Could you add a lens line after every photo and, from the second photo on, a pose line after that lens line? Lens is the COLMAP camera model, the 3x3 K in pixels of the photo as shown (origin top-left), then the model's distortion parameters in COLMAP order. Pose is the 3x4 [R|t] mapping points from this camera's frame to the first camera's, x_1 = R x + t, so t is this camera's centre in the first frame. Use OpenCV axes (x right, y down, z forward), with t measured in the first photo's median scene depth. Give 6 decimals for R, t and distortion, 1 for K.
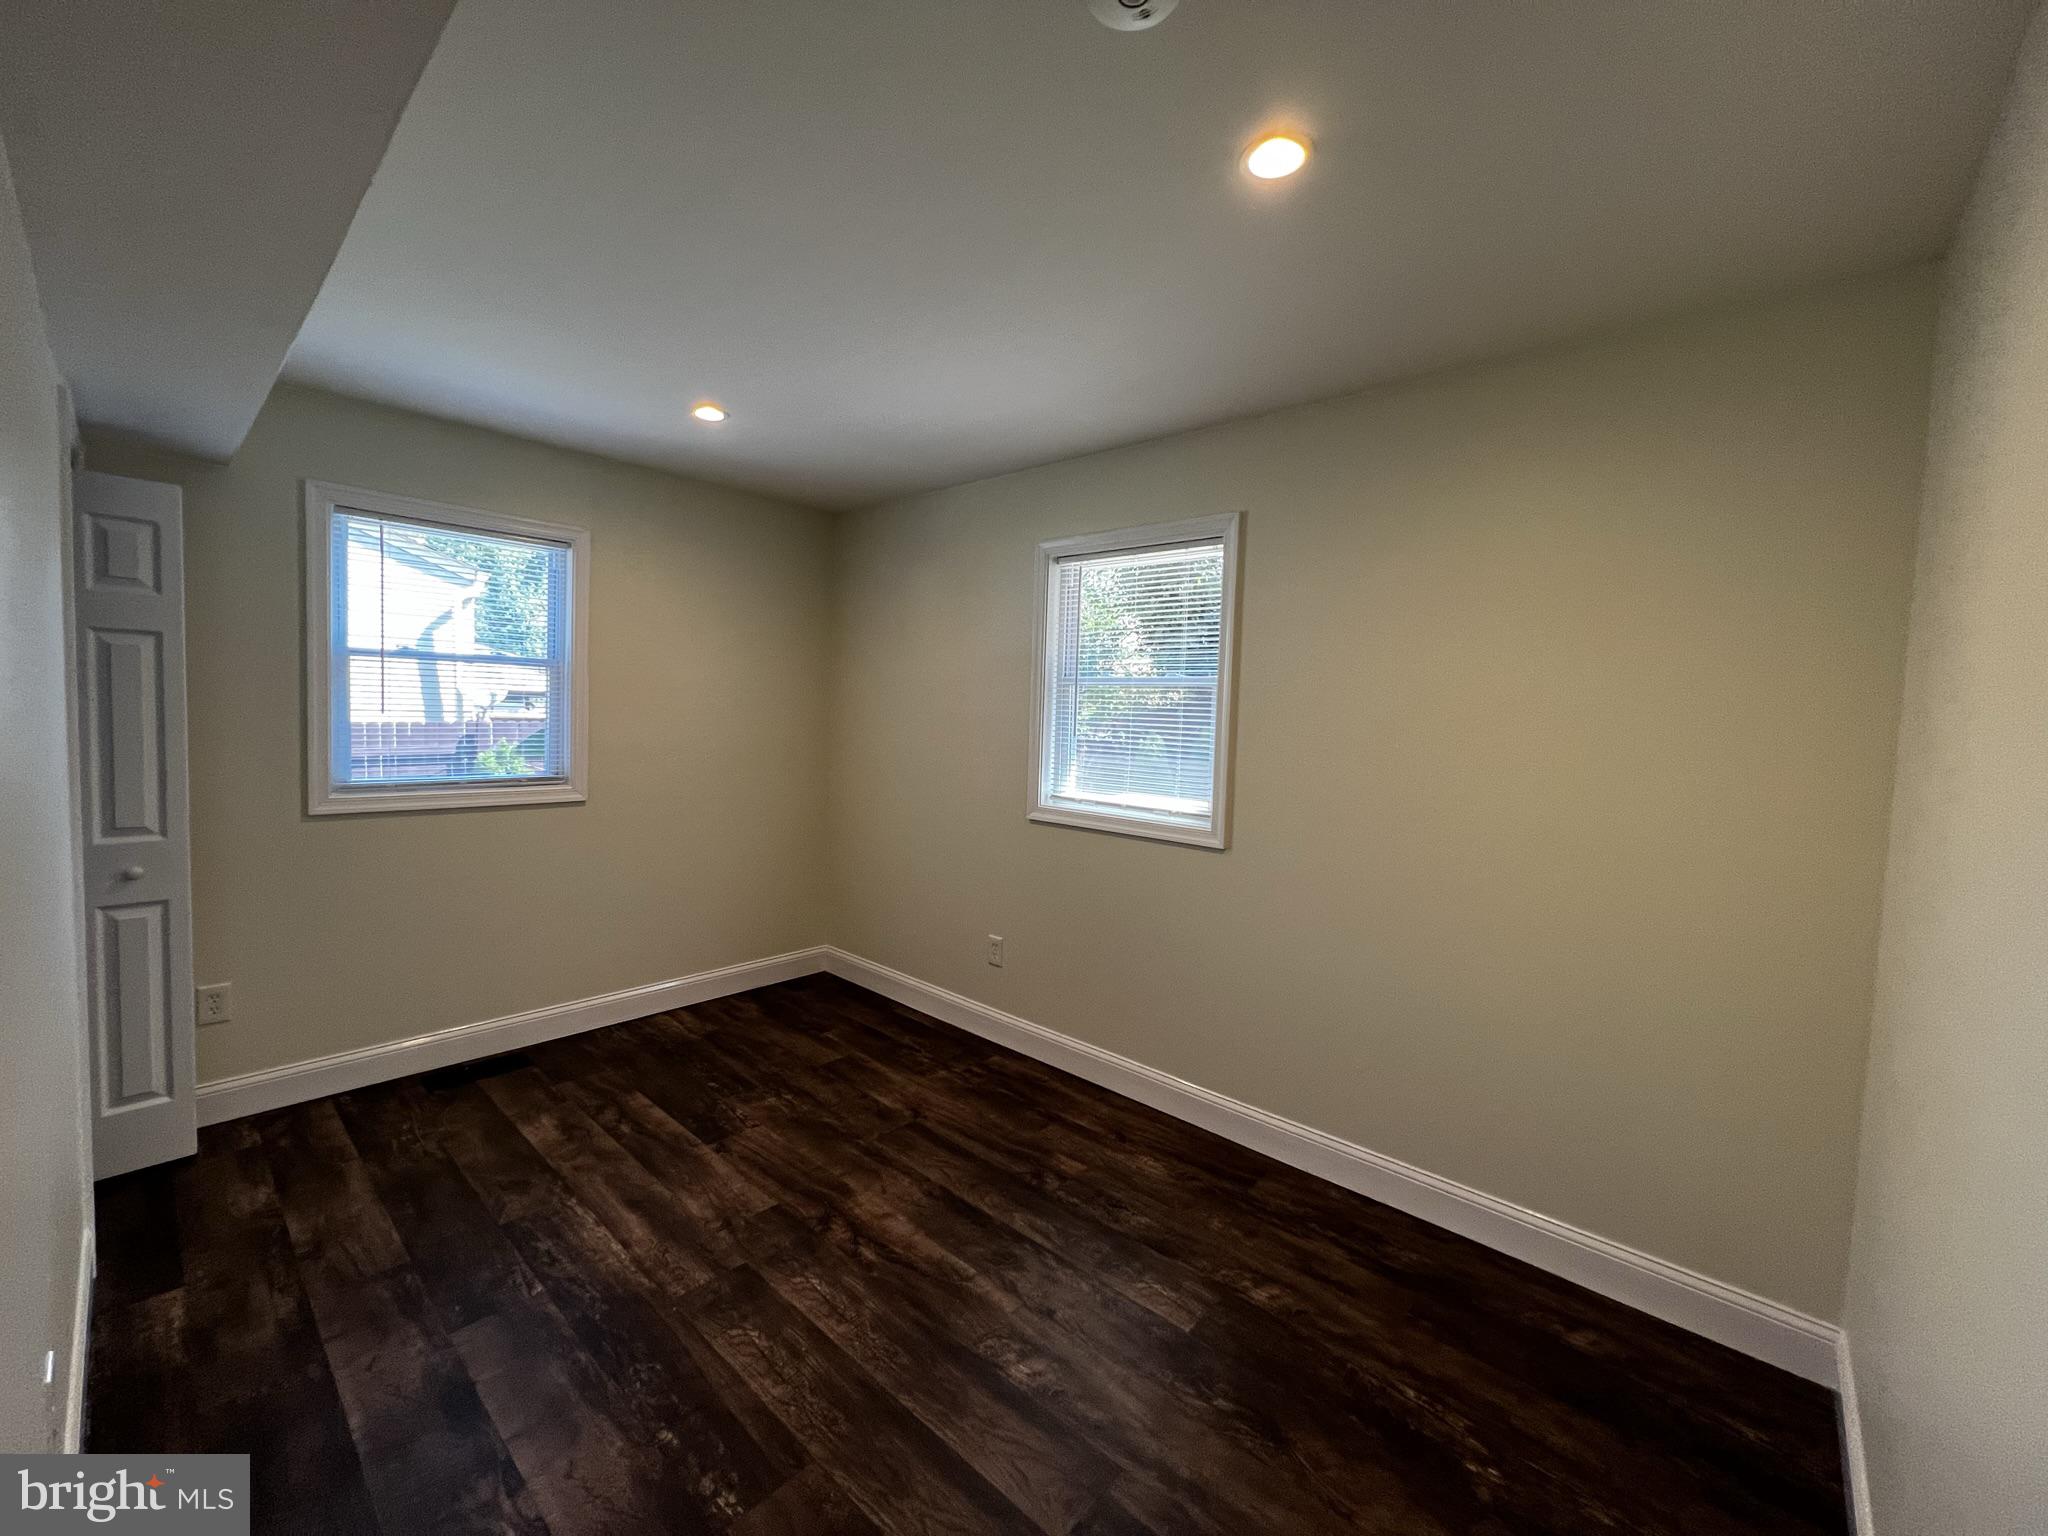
lens RADIAL K [[819.3, 0, 1014.1], [0, 819.3, 752.1], [0, 0, 1]] dist [-0.003320, 0.000827]
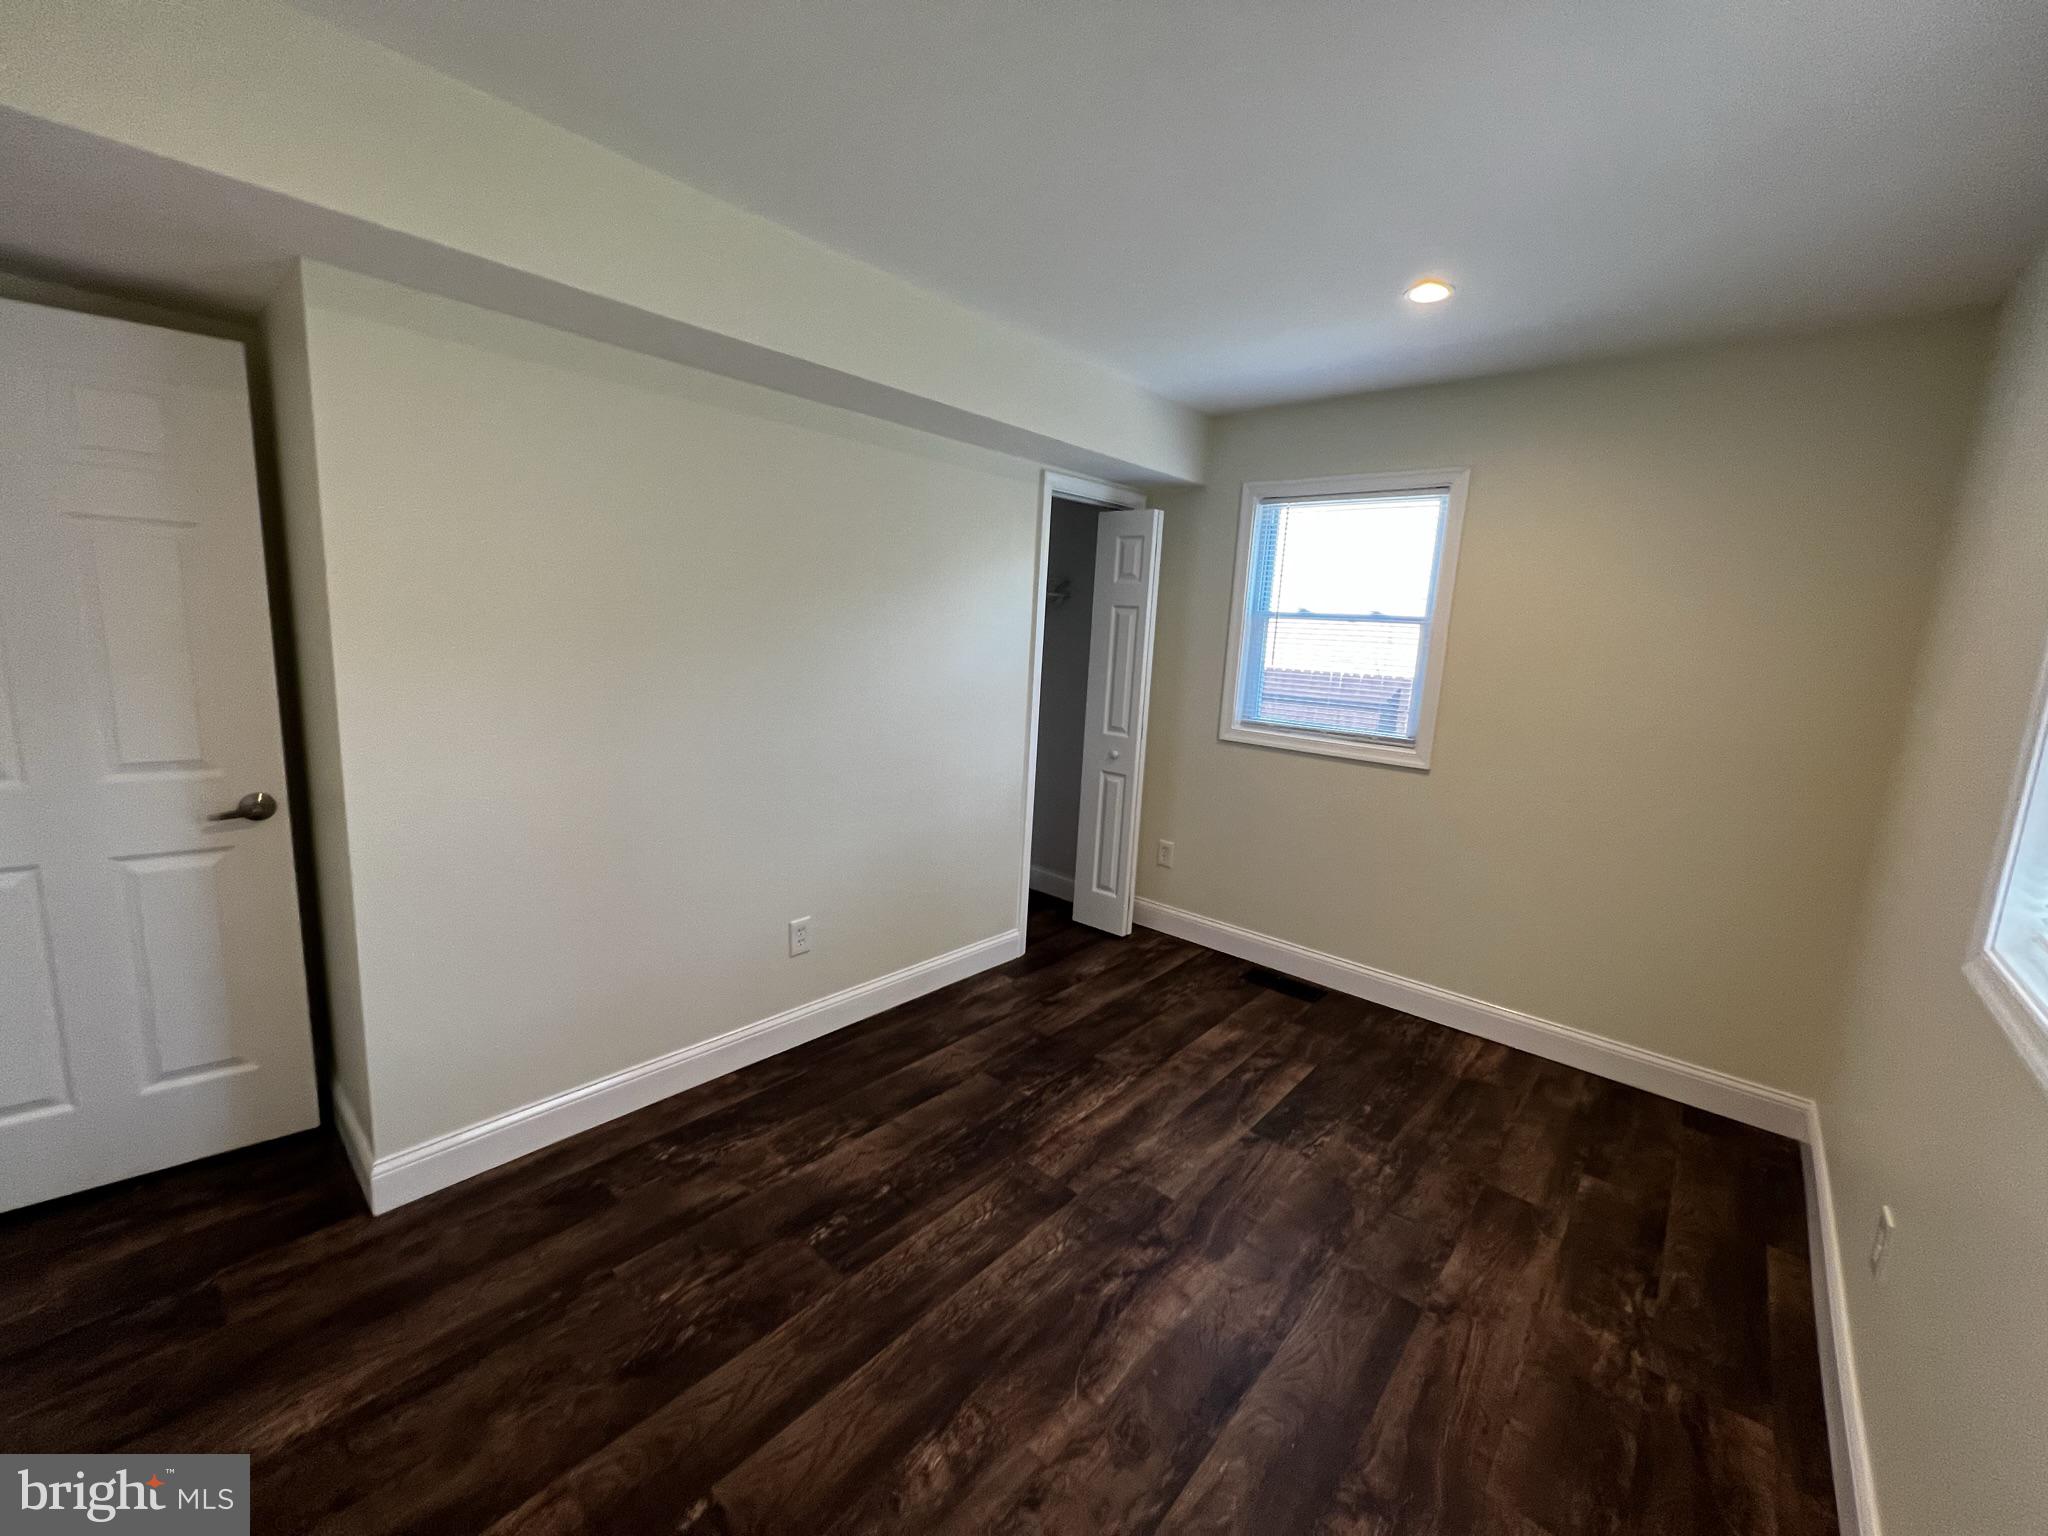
lens RADIAL K [[819.3, 0, 1026.9], [0, 819.3, 760.3], [0, 0, 1]] dist [-0.003320, 0.000827]
pose [[0.025135, 0.134110, -0.990648, 0.551904], [-0.102065, 0.986127, 0.130909, -0.038773], [0.994460, 0.097820, 0.038474, 0.751974]]
